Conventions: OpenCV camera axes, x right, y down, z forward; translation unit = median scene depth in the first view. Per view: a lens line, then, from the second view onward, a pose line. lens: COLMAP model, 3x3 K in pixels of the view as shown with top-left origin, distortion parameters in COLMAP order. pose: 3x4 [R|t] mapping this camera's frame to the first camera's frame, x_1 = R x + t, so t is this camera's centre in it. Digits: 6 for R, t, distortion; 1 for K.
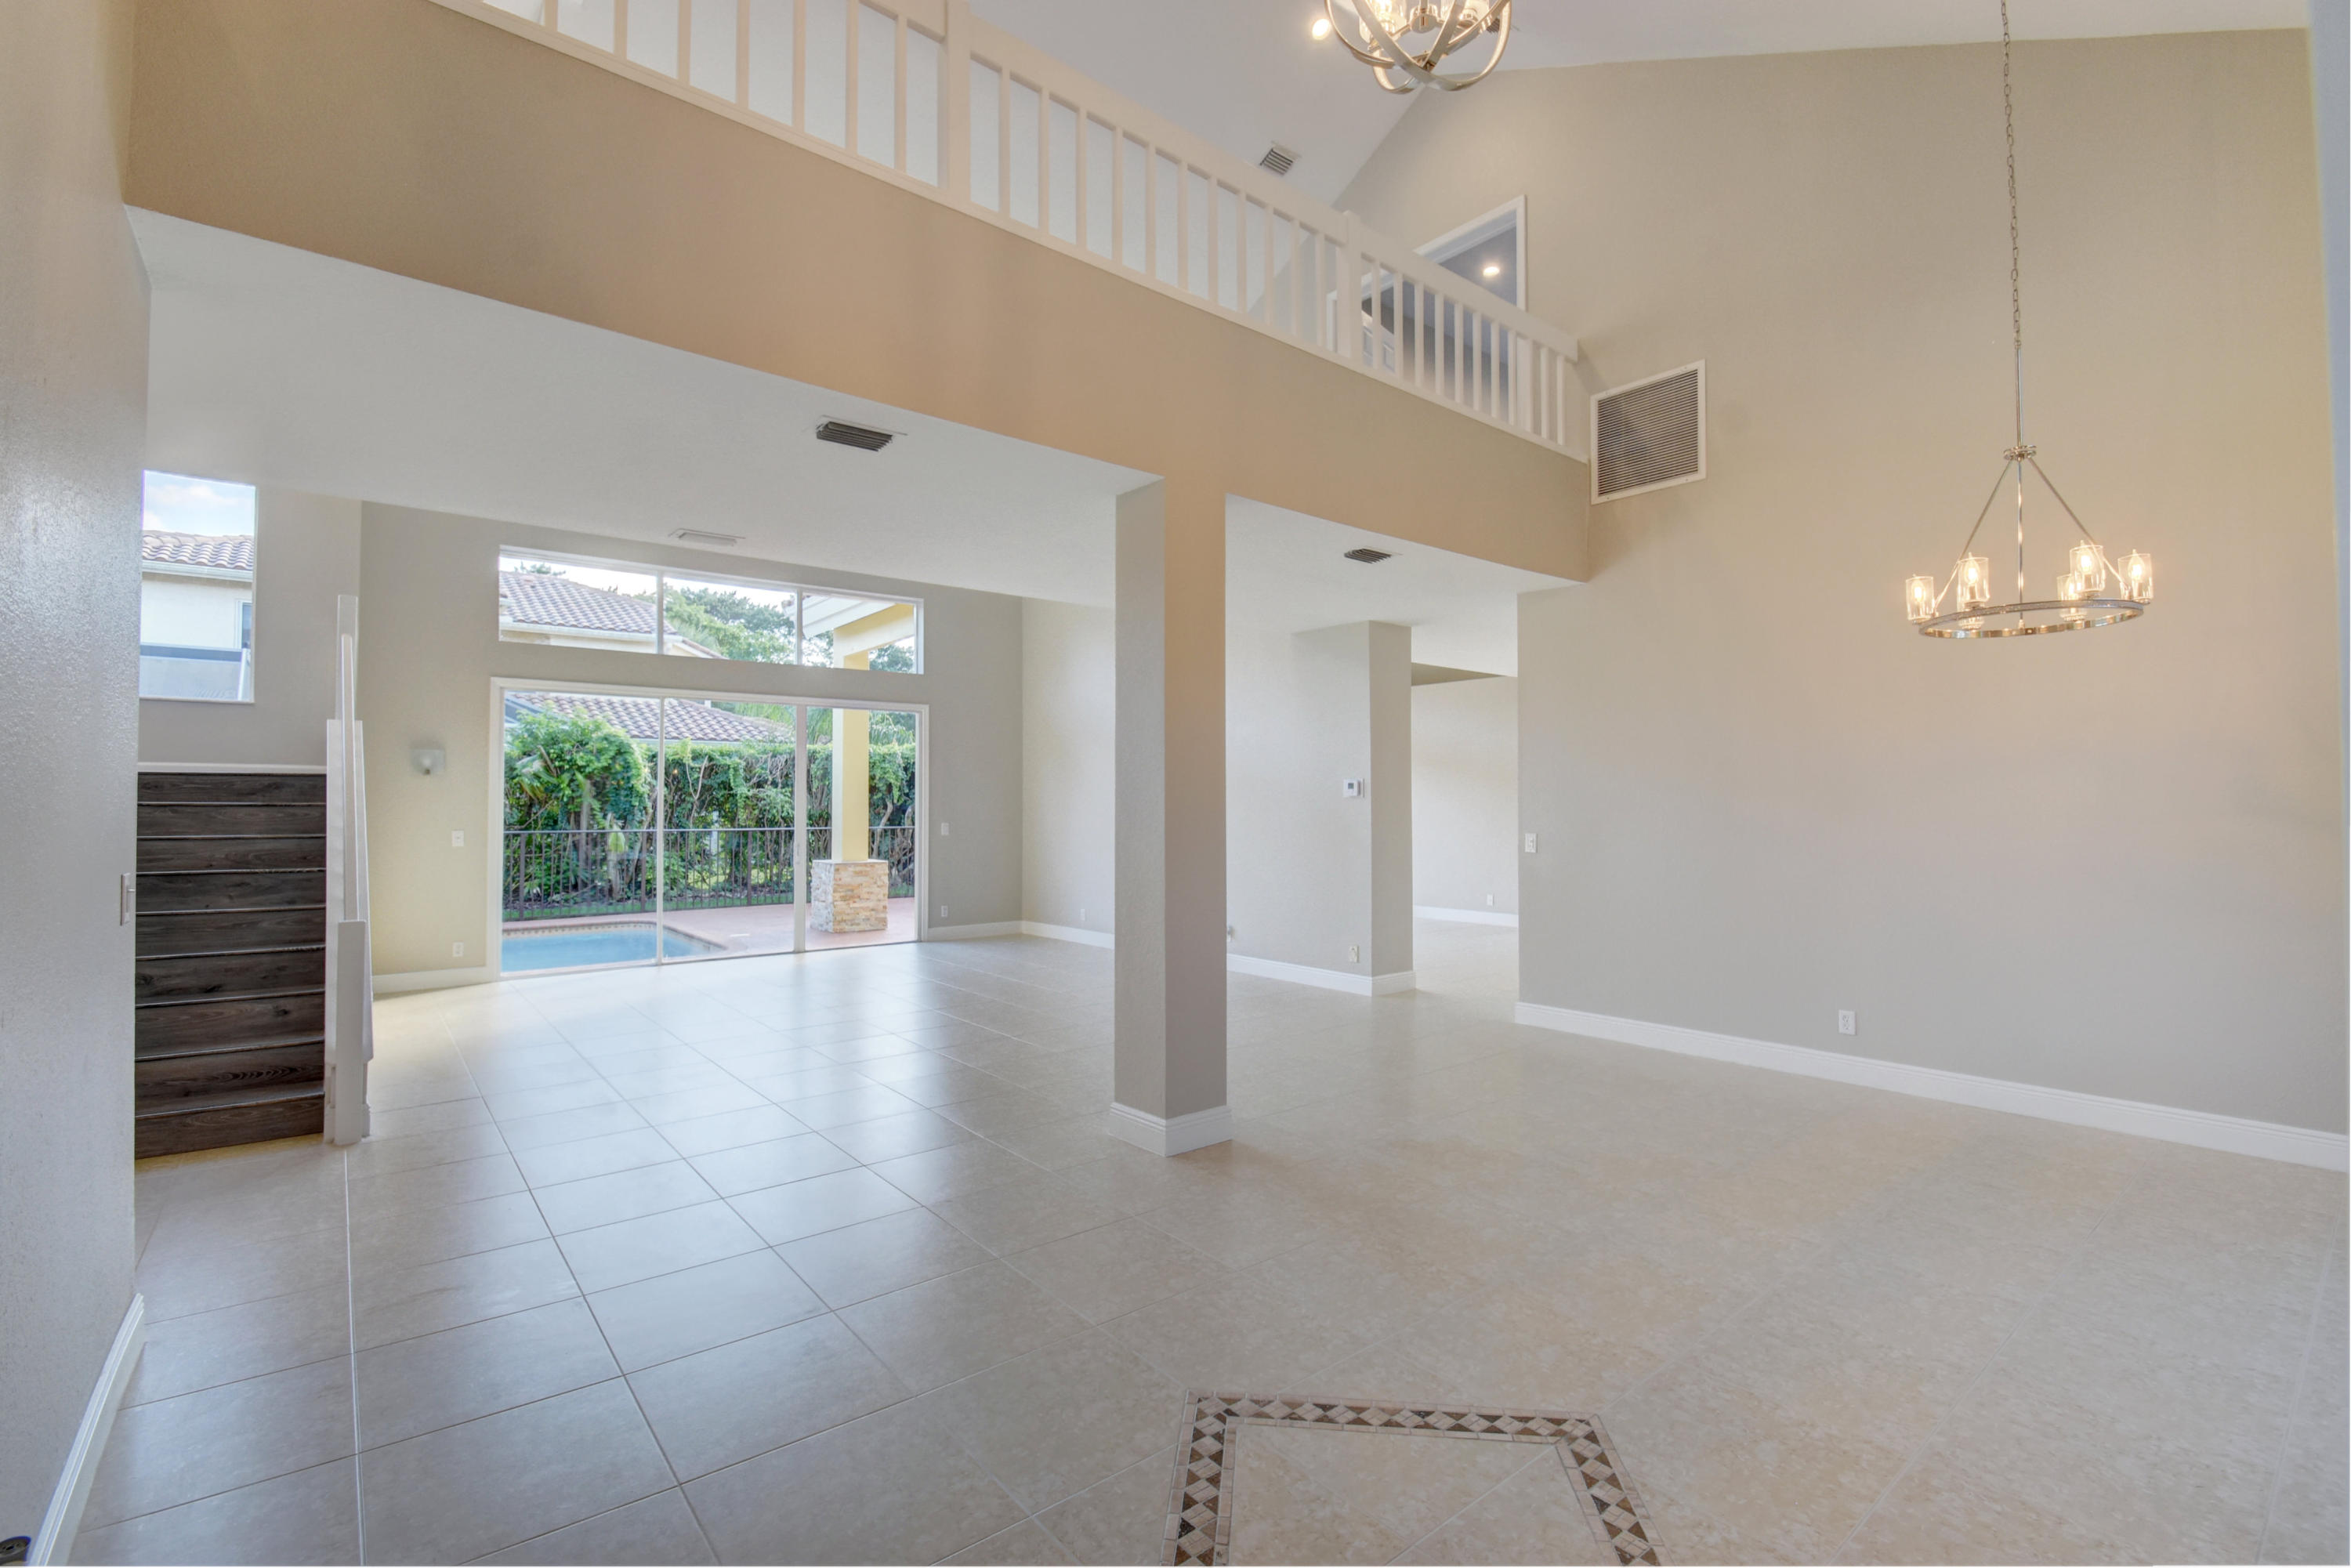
lens RADIAL K [[1037.7, 0, 1178.9], [0, 1037.7, 787.3], [0, 0, 1]] dist [-0.002507, -0.000196]
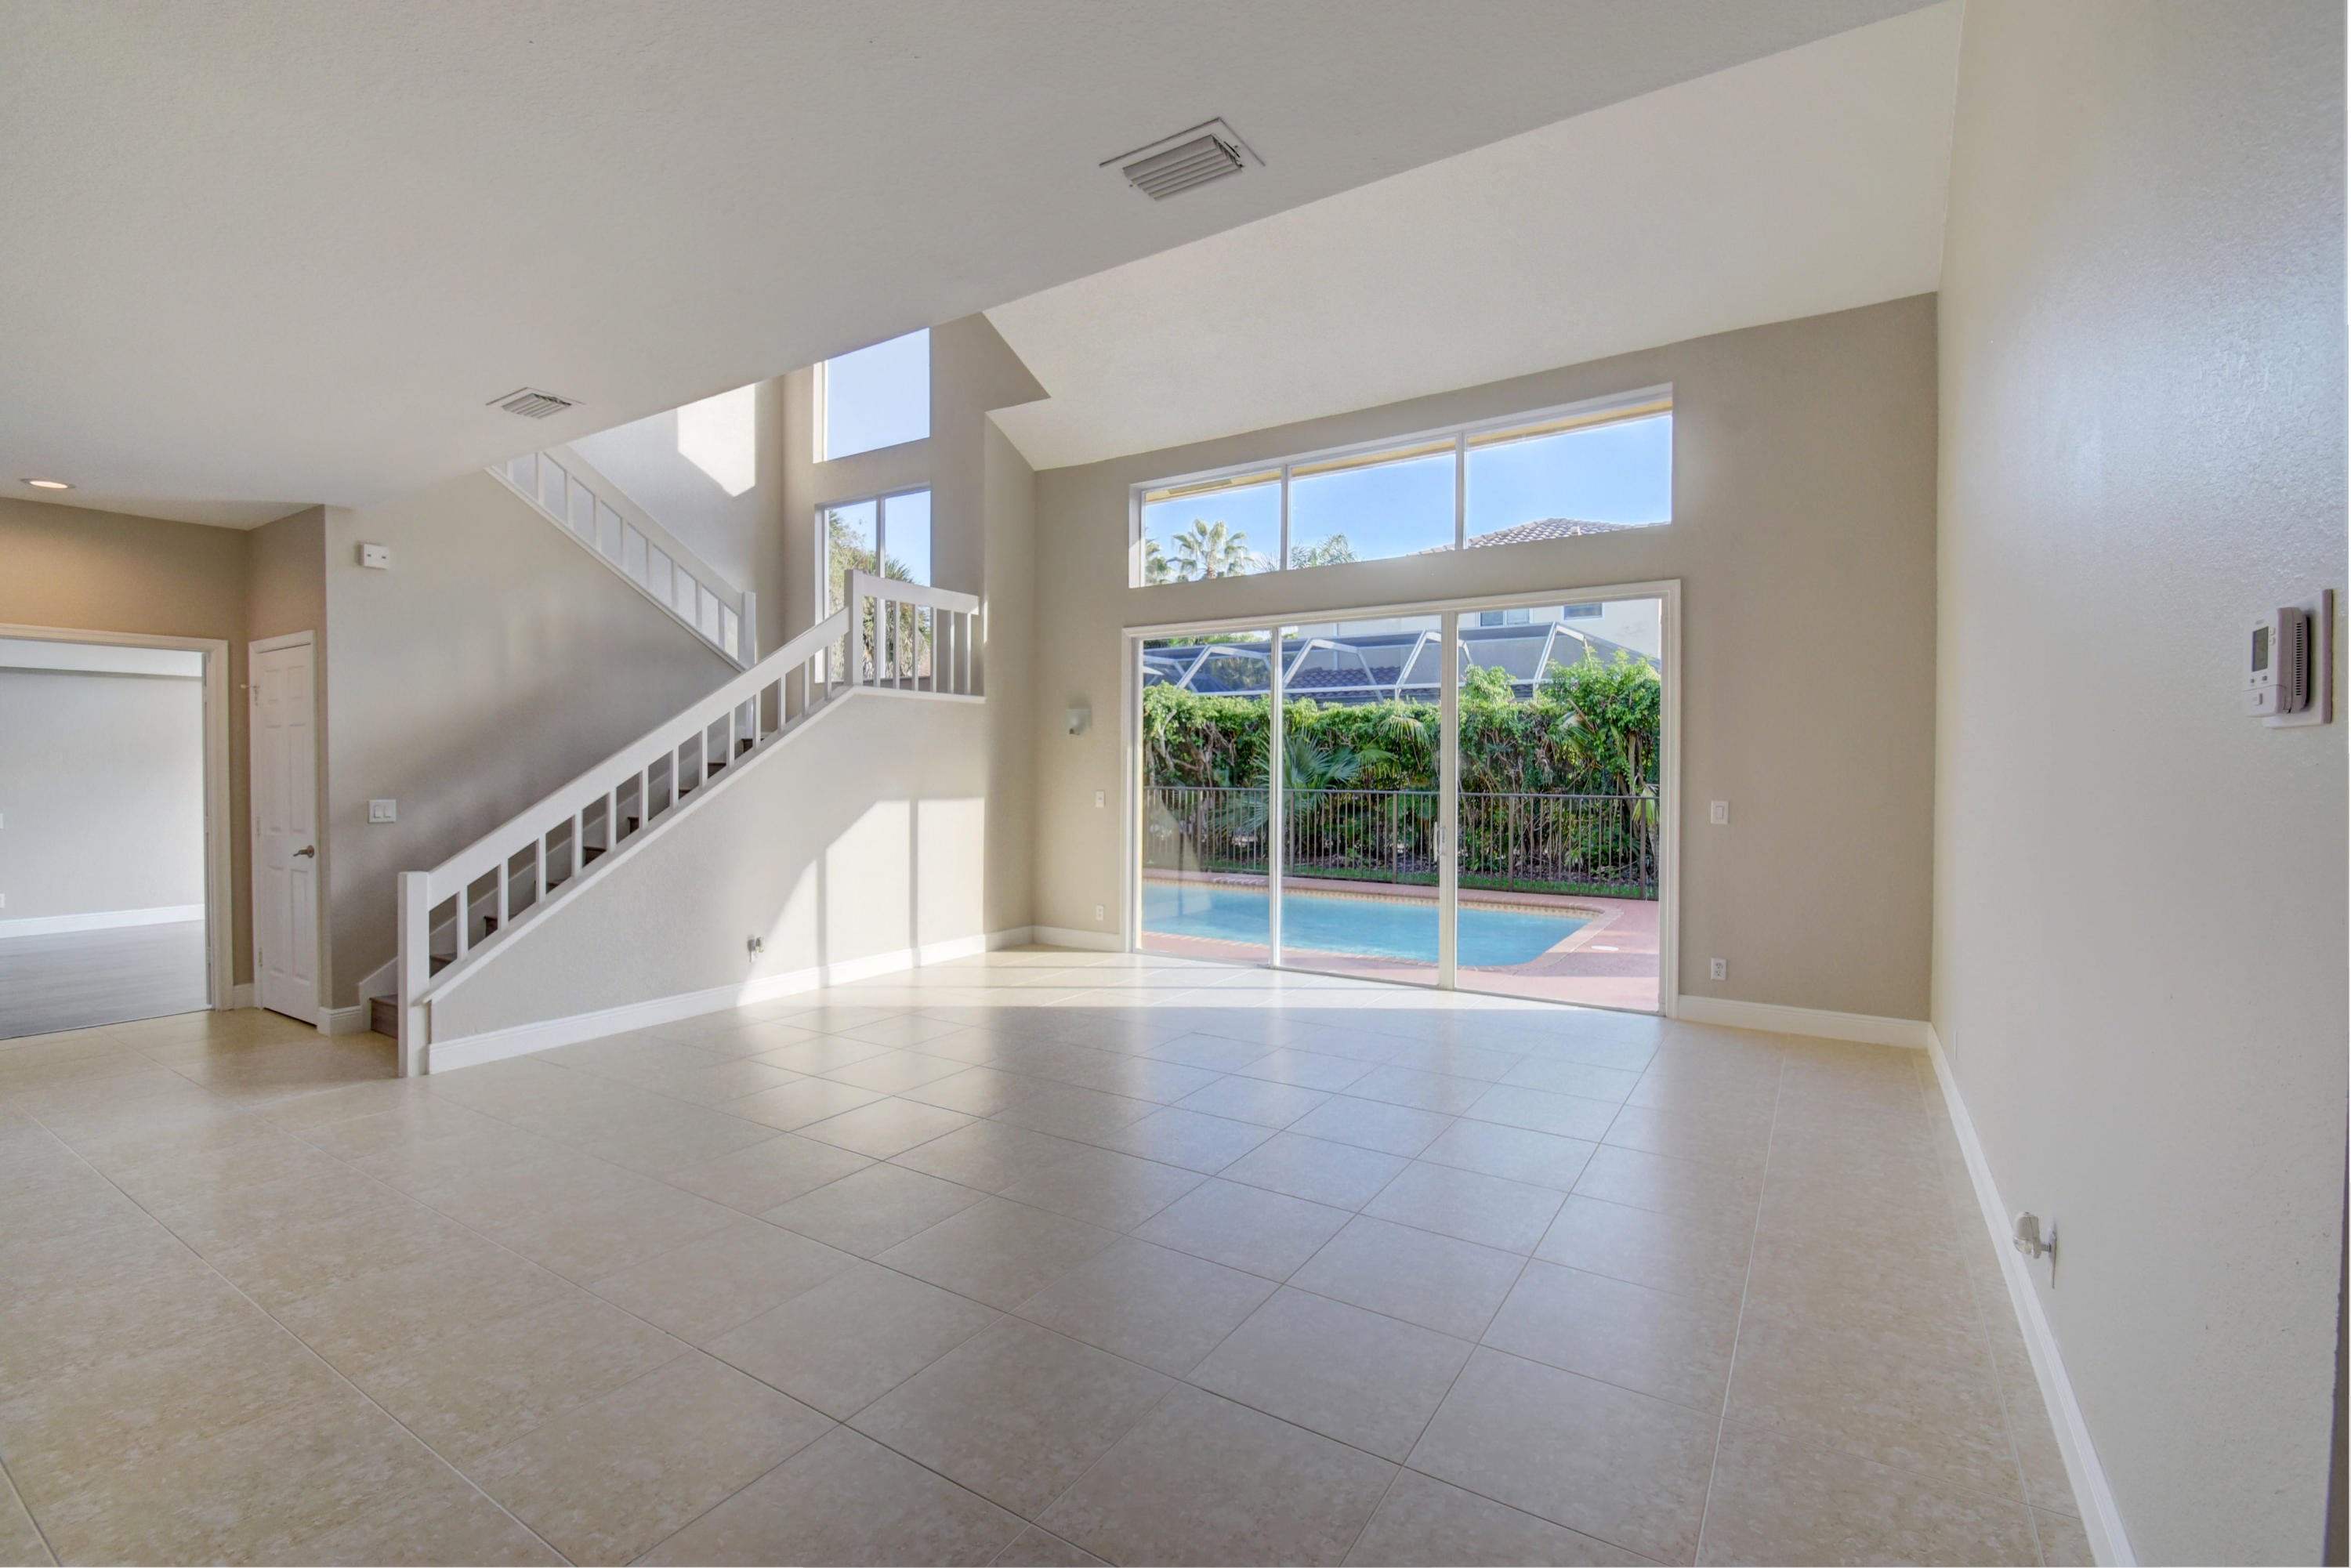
lens RADIAL K [[1037.7, 0, 1171.1], [0, 1037.7, 773.2], [0, 0, 1]] dist [-0.002507, -0.000196]
pose [[0.303651, 0.011513, -0.952714, 0.141229], [0.013486, 0.999775, 0.016380, 0.005351], [0.952688, -0.017822, 0.303427, 0.428848]]
